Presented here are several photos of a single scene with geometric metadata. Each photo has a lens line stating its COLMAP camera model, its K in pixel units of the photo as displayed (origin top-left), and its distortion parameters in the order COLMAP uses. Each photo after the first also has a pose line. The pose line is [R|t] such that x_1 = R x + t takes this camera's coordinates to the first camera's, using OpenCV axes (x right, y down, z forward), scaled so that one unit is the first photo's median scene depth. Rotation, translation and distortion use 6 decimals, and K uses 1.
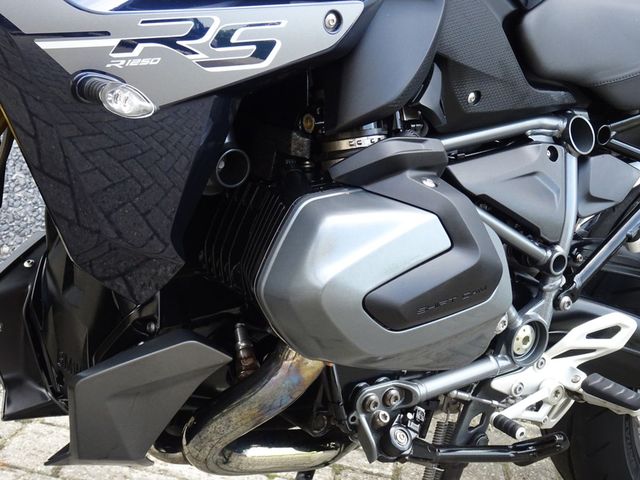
lens RADIAL K [[1166.0, 0, 319.4], [0, 1166.0, 235.5], [0, 0, 1]] dist [-0.073666, 0.000000]
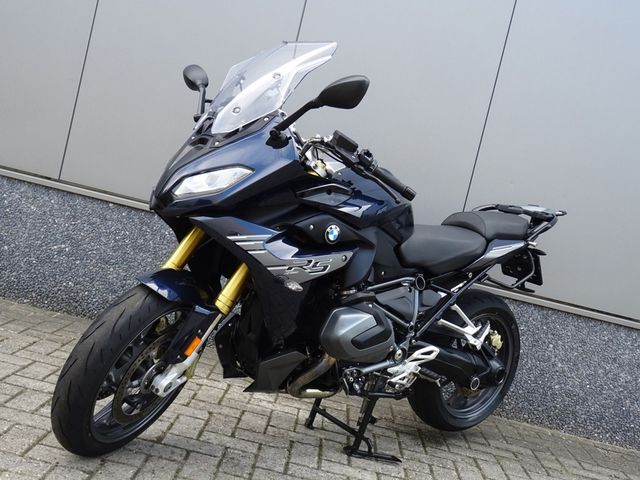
lens RADIAL K [[713.4, 0, 324.4], [0, 713.4, 244.3], [0, 0, 1]] dist [0.004633, 0.000000]
pose [[0.997685, 0.029917, 0.061071, -0.130633], [-0.025456, 0.997040, -0.072551, -0.052442], [-0.063061, 0.070828, 0.995493, -0.808958]]
